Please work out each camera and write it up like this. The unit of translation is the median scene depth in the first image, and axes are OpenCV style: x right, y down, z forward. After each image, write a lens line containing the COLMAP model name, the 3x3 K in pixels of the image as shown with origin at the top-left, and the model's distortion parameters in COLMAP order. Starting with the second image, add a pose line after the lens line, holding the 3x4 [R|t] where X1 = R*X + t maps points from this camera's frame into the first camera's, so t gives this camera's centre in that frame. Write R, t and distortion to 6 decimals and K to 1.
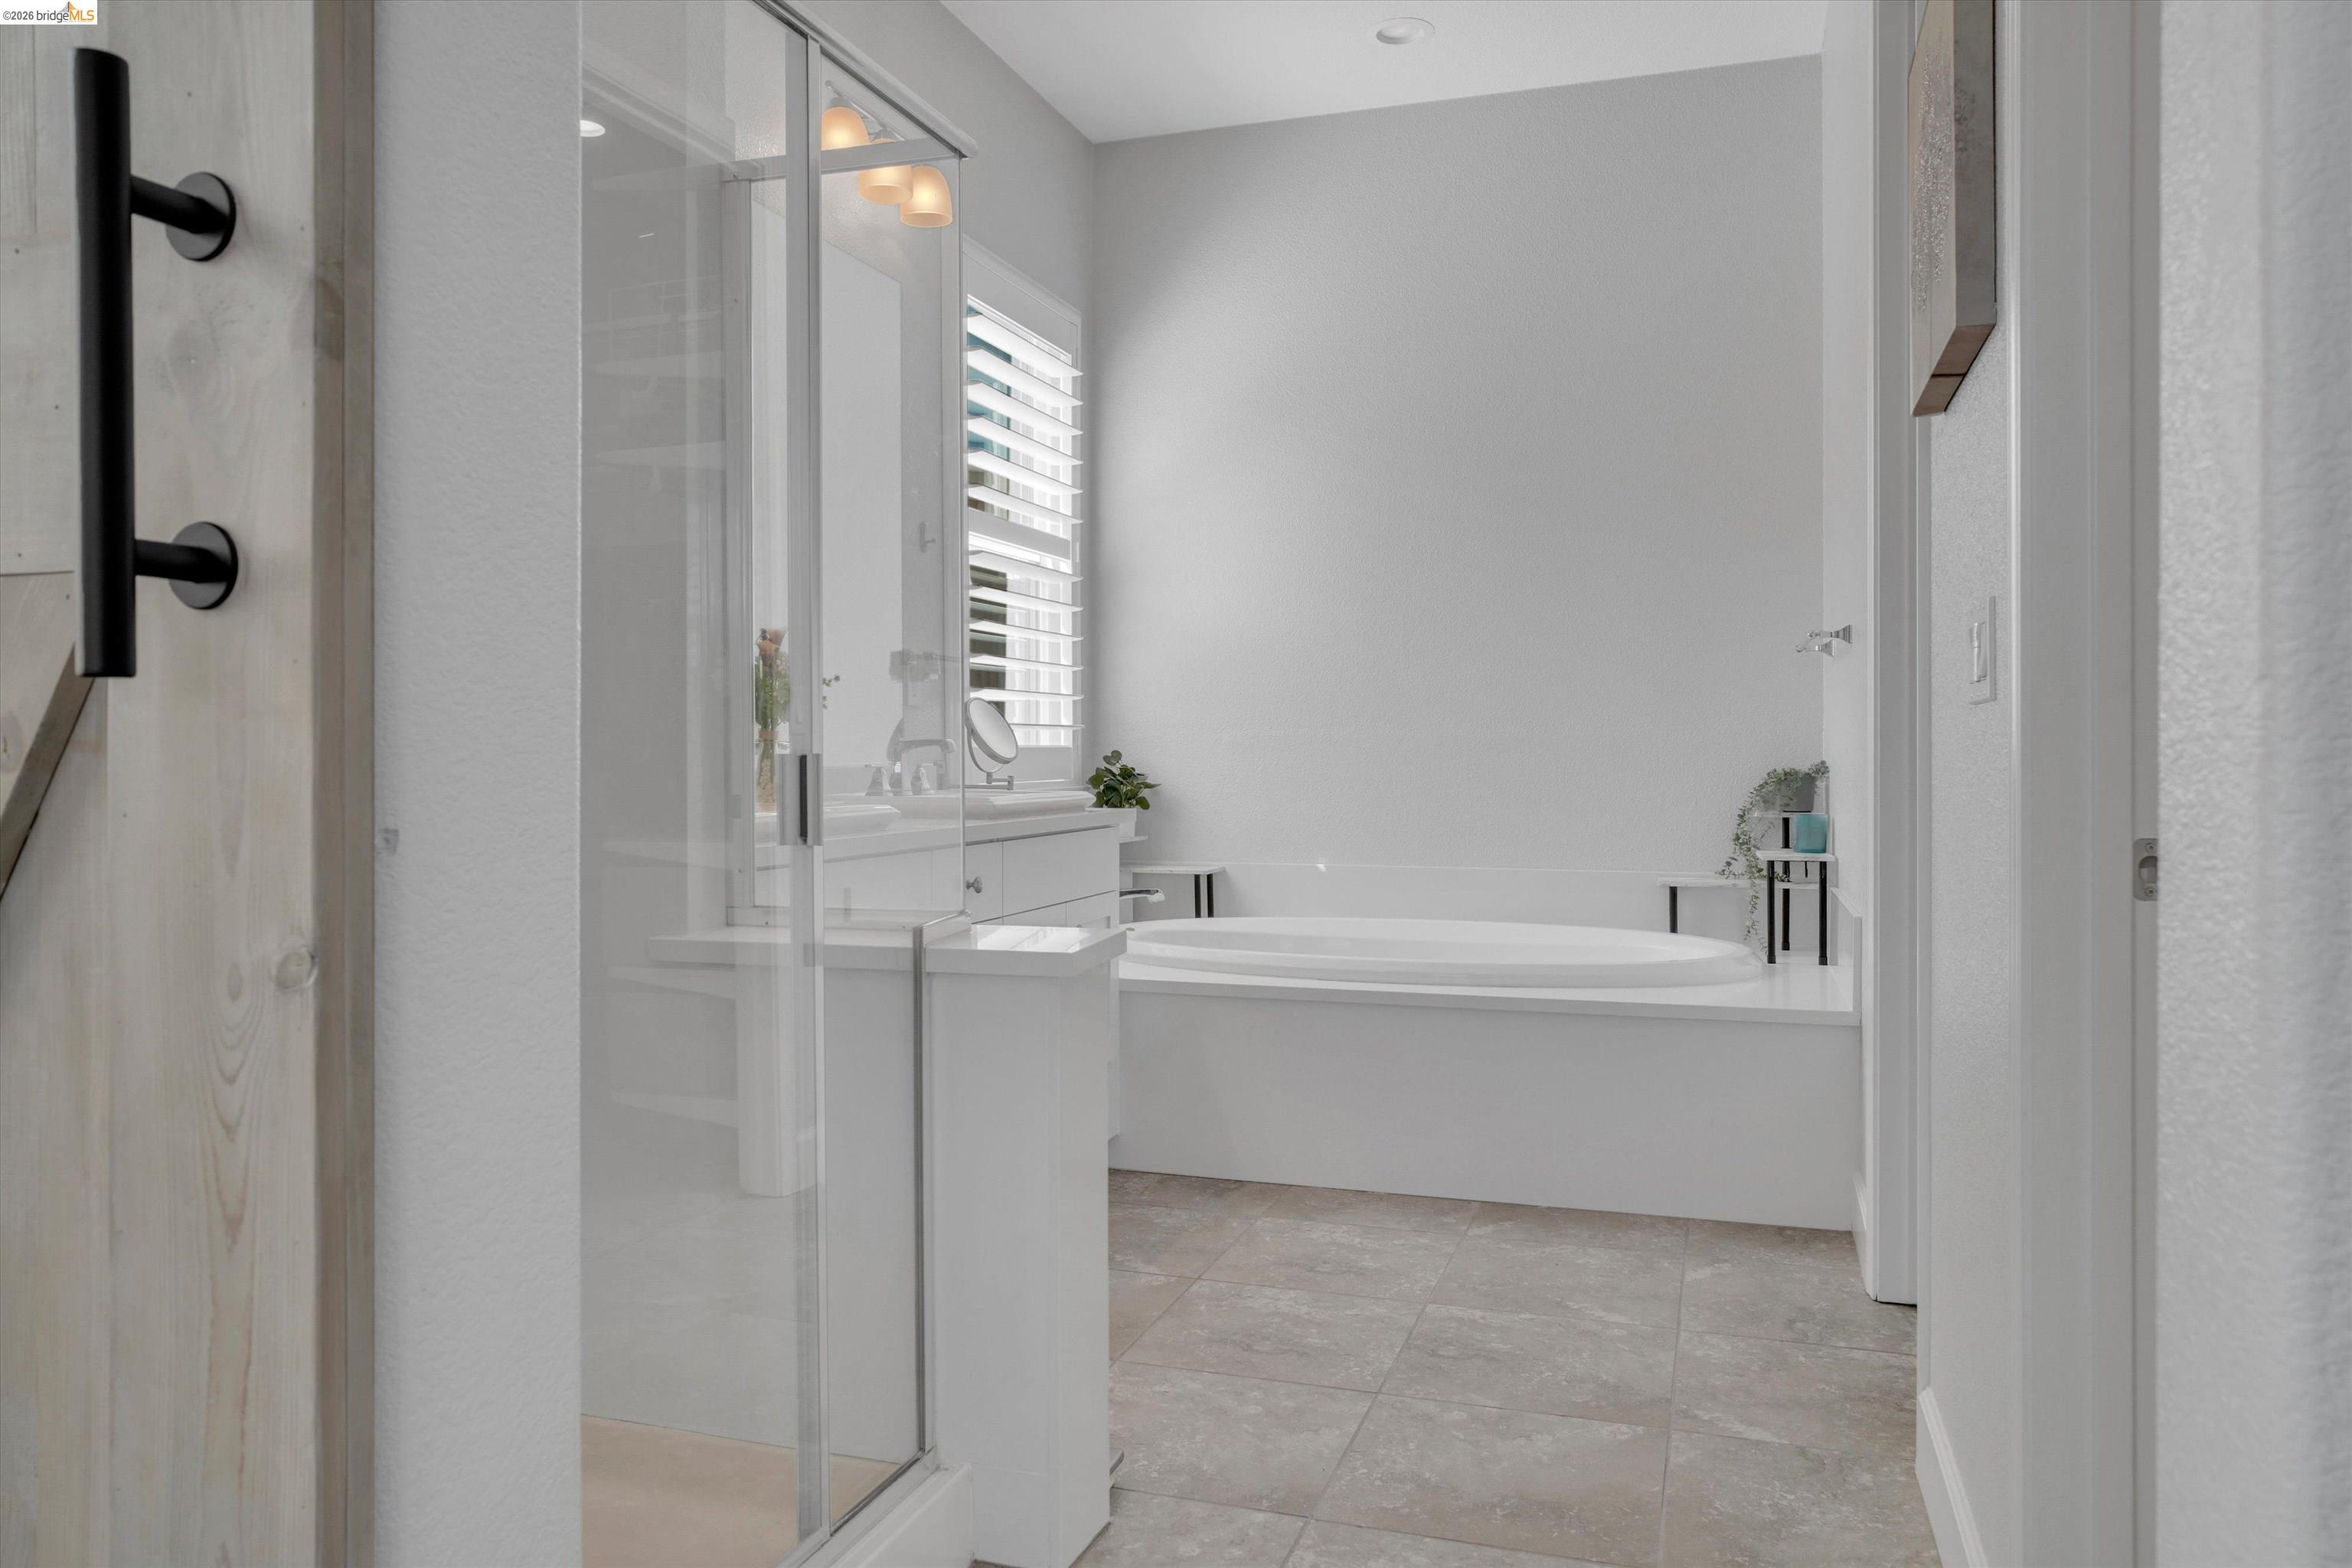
lens RADIAL K [[1671.6, 0, 1171.1], [0, 1671.6, 705.1], [0, 0, 1]] dist [0.064918, 0.000028]
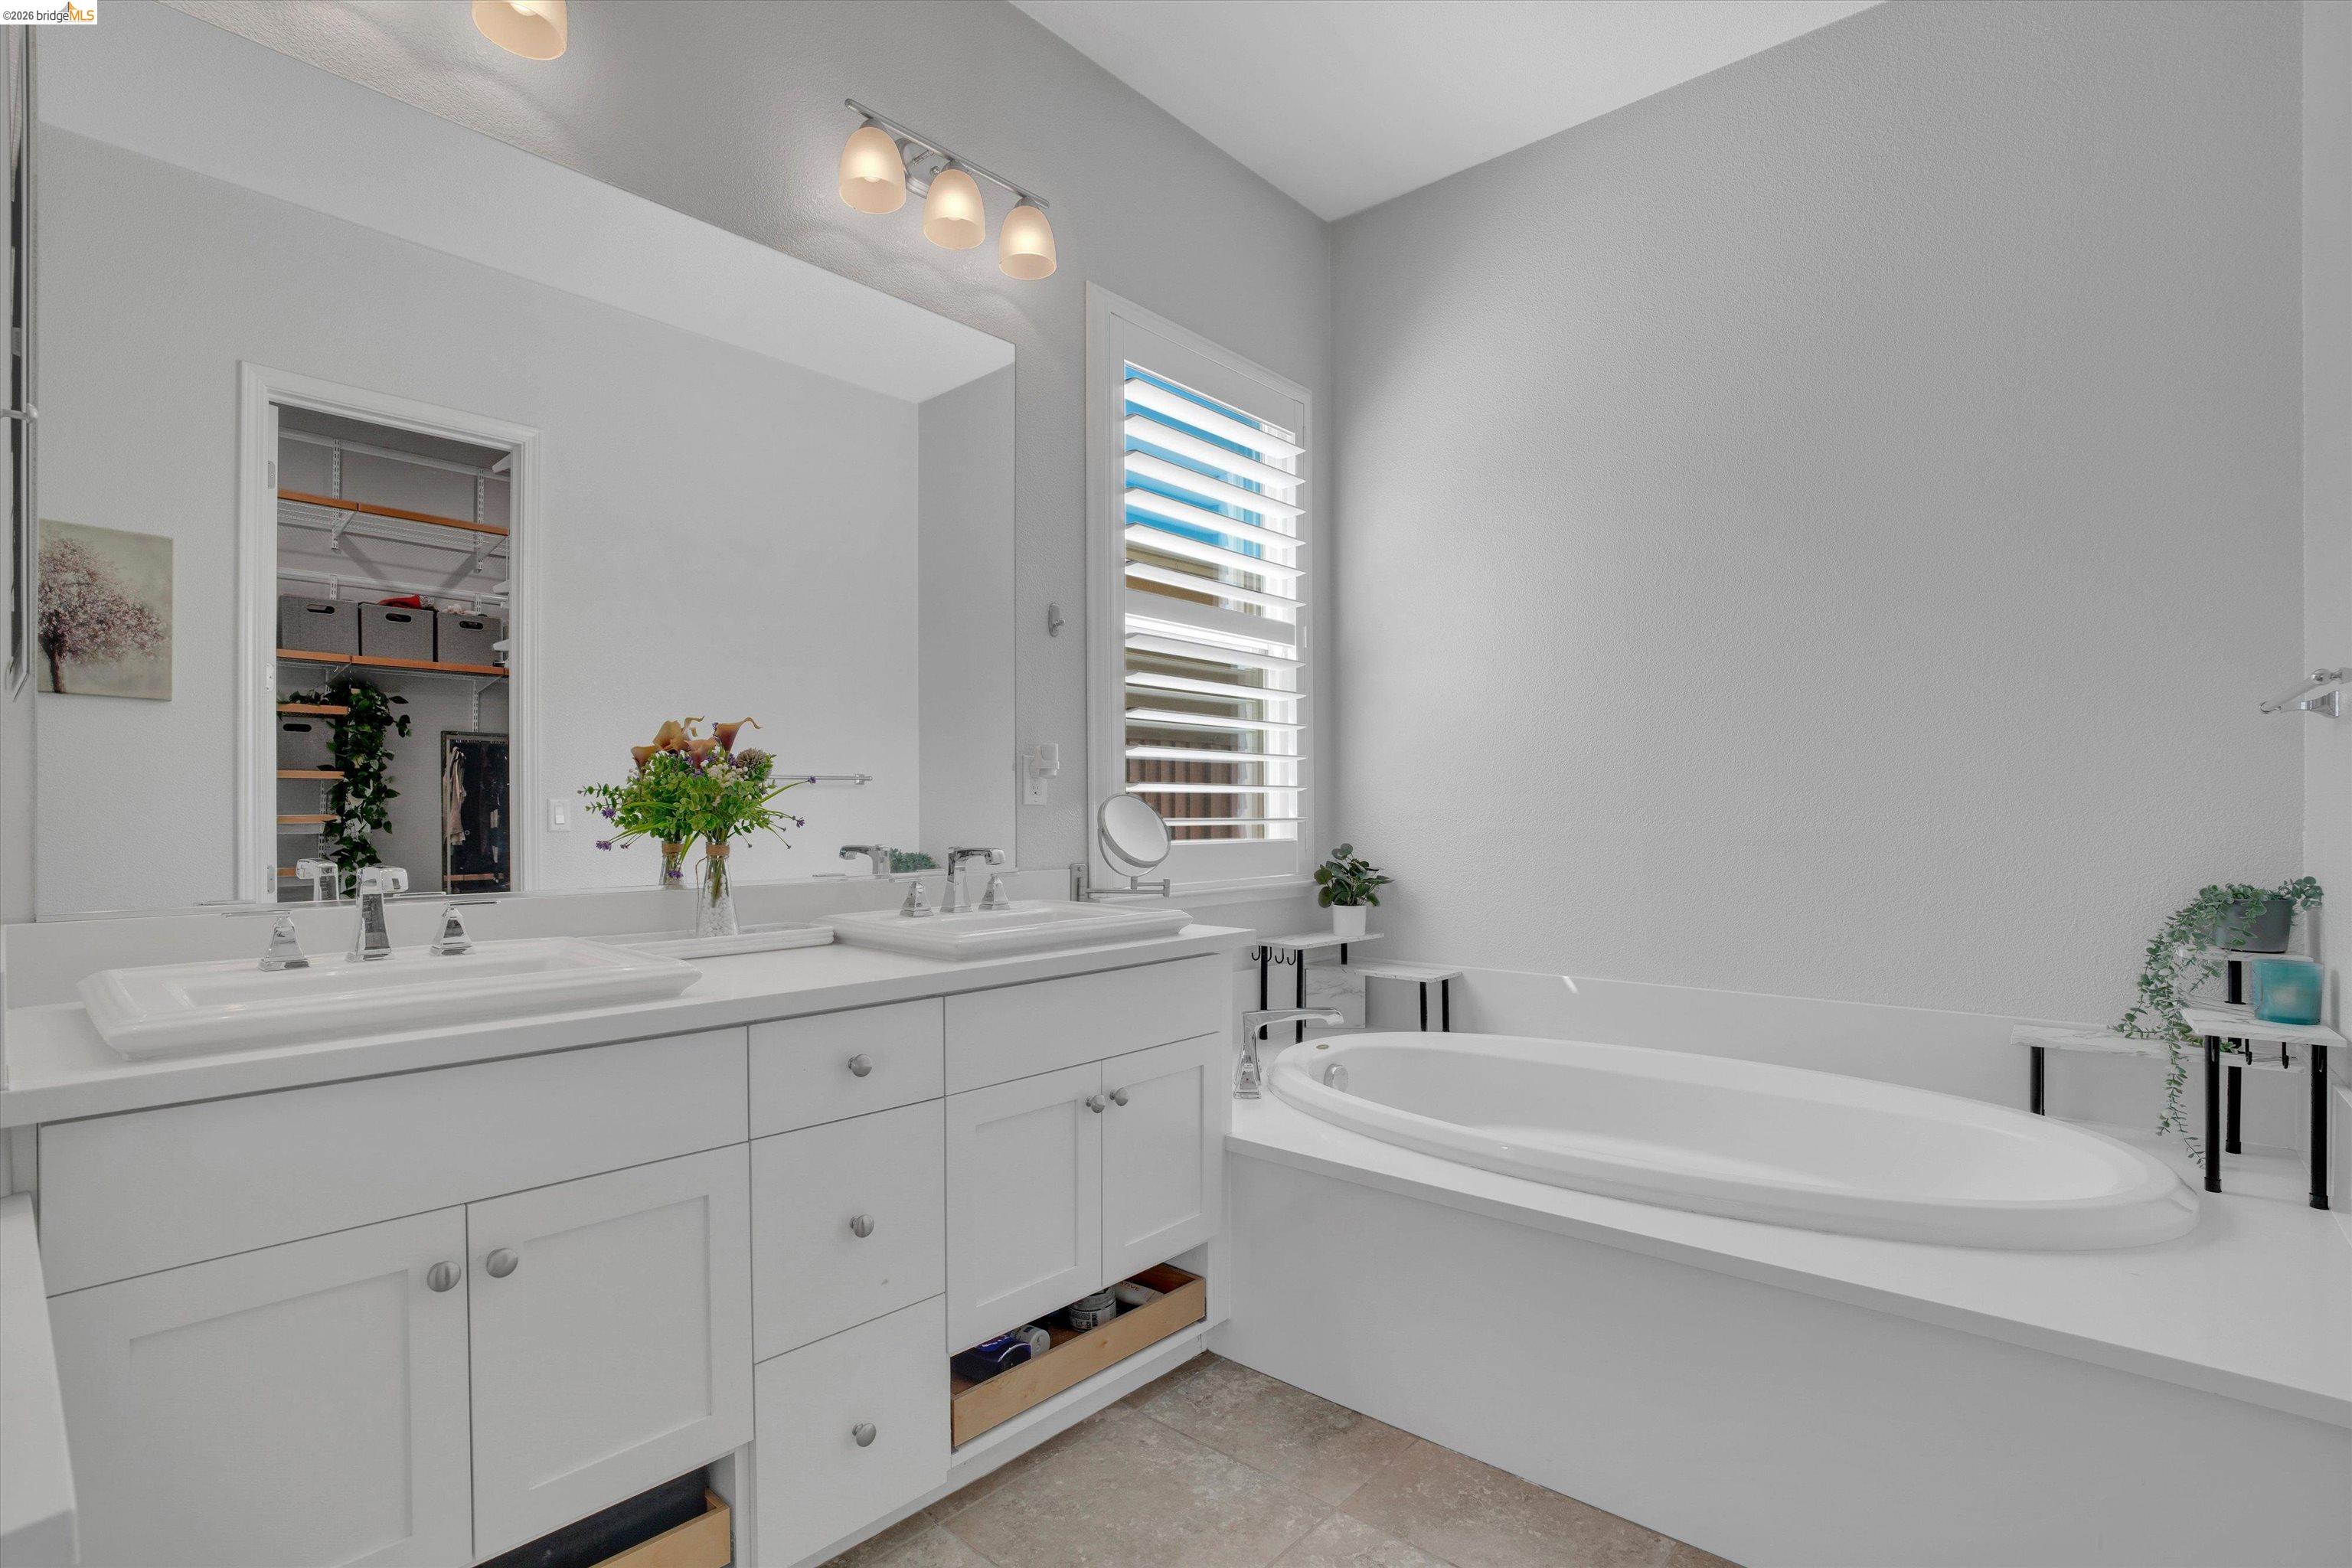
lens RADIAL K [[1100.9, 0, 1178.7], [0, 1100.9, 812.1], [0, 0, 1]] dist [-0.048687, 0.013840]
pose [[0.922271, -0.003932, -0.386523, 0.139353], [0.013643, 0.999656, 0.022385, -0.007111], [0.386302, -0.025919, 0.922008, 0.446052]]
